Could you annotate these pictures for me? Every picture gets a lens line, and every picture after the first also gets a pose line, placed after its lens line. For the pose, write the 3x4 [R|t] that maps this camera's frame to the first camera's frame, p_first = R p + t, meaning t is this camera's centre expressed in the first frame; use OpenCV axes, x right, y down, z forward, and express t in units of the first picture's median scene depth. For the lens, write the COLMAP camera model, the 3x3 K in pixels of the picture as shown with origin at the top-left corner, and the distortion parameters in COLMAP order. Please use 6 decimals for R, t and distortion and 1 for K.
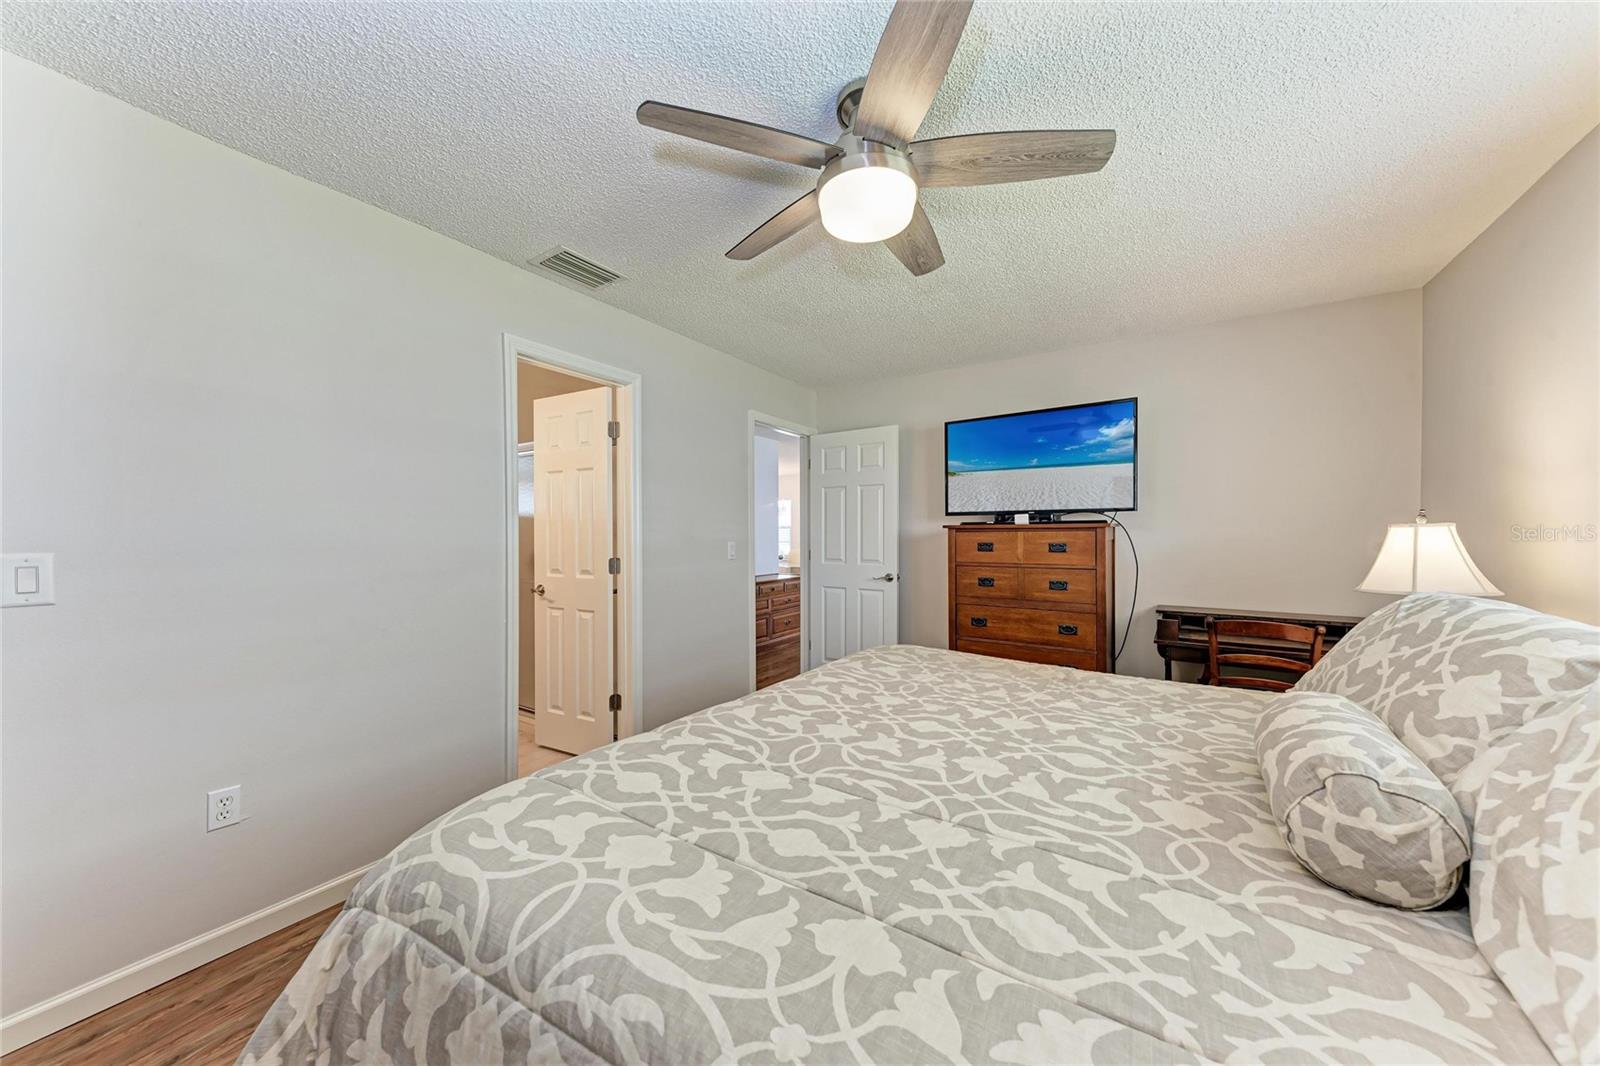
lens RADIAL K [[551.2, 0, 813.8], [0, 551.2, 531.0], [0, 0, 1]] dist [0.009834, -0.000333]
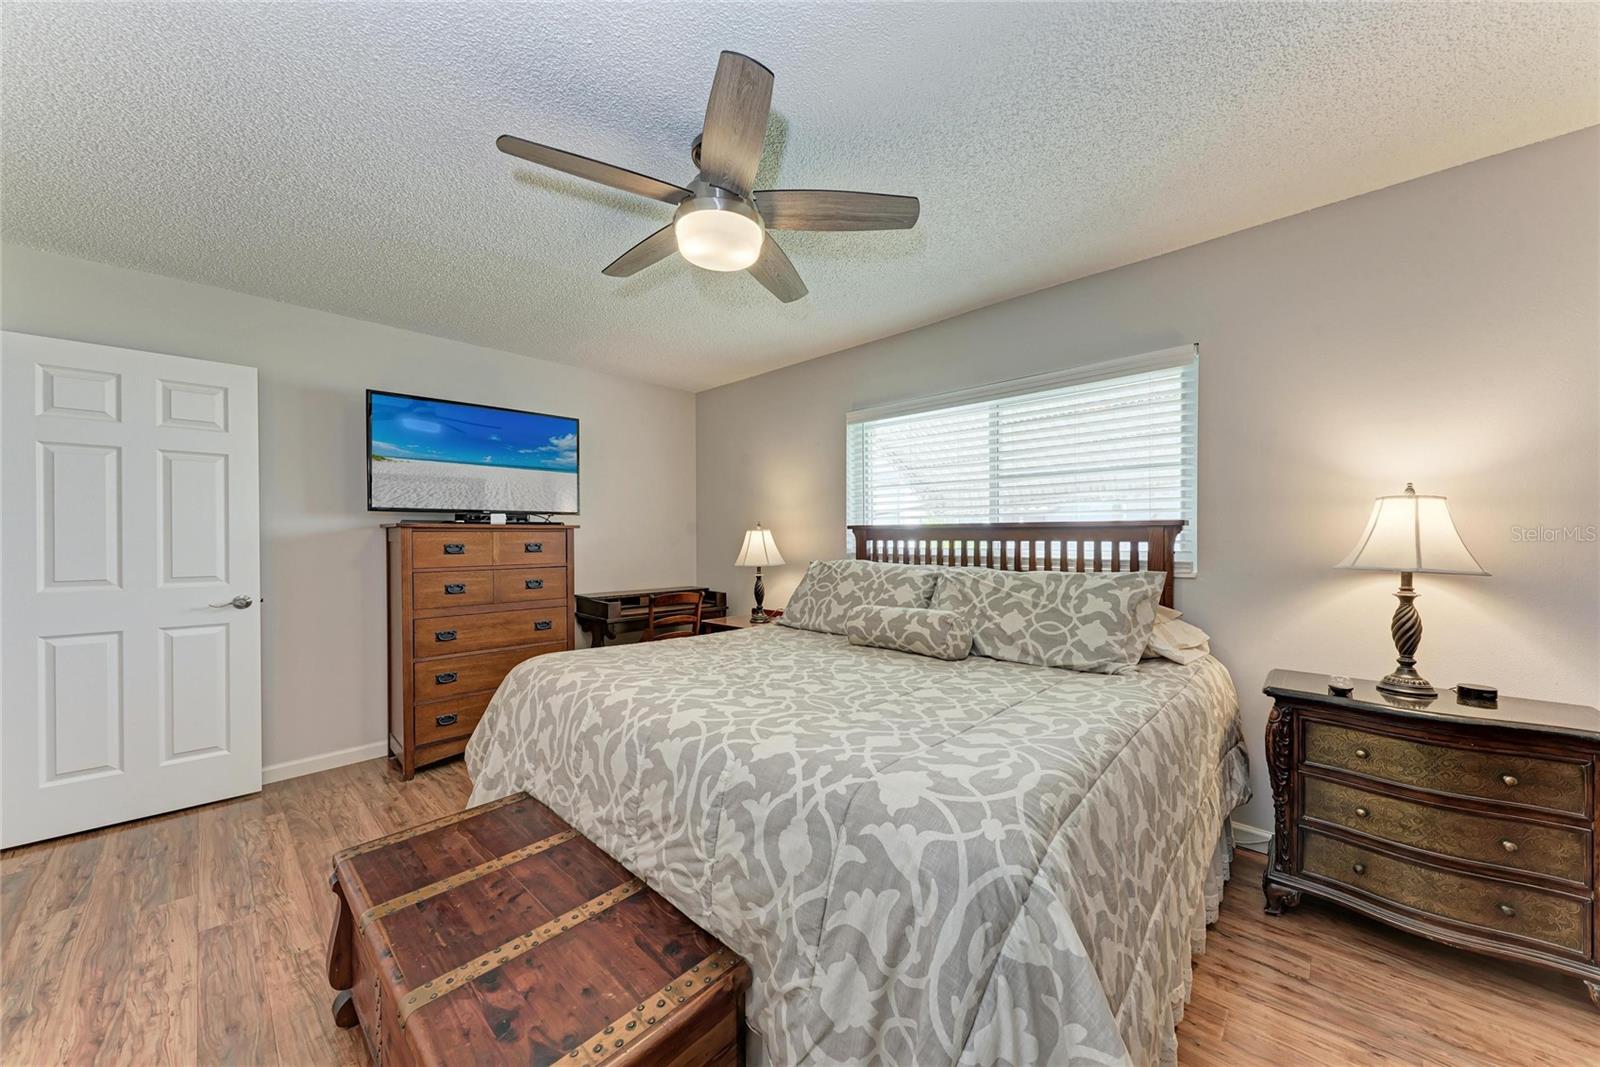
lens RADIAL K [[556.1, 0, 801.1], [0, 556.1, 533.5], [0, 0, 1]] dist [0.001873, -0.000663]
pose [[0.203647, 0.006686, 0.979022, -0.600999], [-0.002067, 0.999977, -0.006399, 0.011423], [-0.979042, -0.000721, 0.203656, 0.375681]]
